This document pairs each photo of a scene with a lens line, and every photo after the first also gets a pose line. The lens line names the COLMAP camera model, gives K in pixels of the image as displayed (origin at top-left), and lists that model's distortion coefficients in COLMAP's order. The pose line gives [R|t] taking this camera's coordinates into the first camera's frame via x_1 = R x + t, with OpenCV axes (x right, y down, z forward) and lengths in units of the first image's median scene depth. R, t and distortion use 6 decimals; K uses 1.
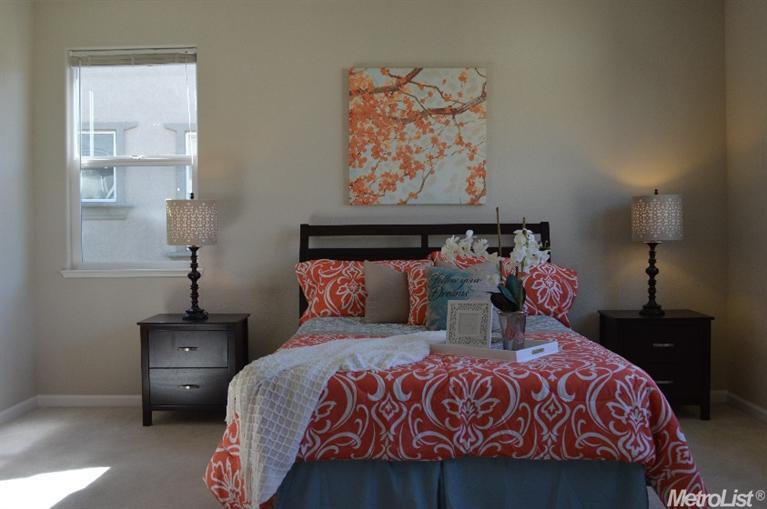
lens RADIAL K [[762.6, 0, 383.5], [0, 762.6, 254.5], [0, 0, 1]] dist [-0.072086, 0.013441]
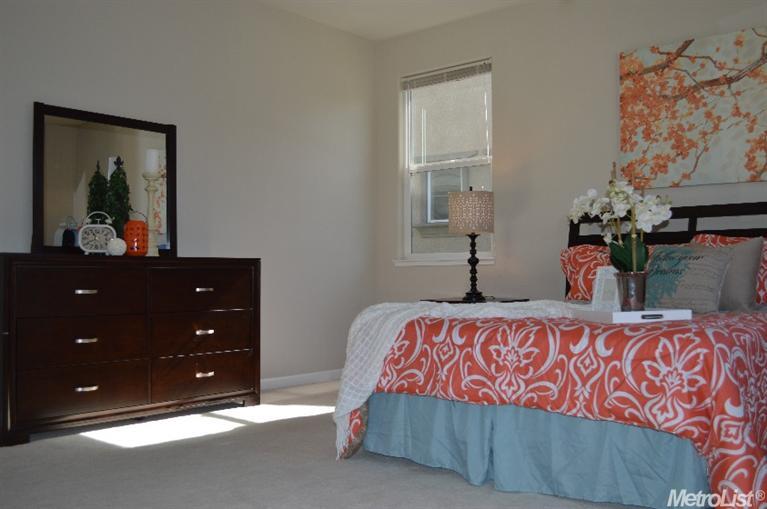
lens RADIAL K [[762.6, 0, 383.5], [0, 762.6, 254.5], [0, 0, 1]] dist [-0.072086, 0.013441]
pose [[0.762932, -0.009767, -0.646405, 0.630951], [-0.021167, 0.998972, -0.040078, 0.112141], [0.646133, 0.044259, 0.761941, 0.120442]]
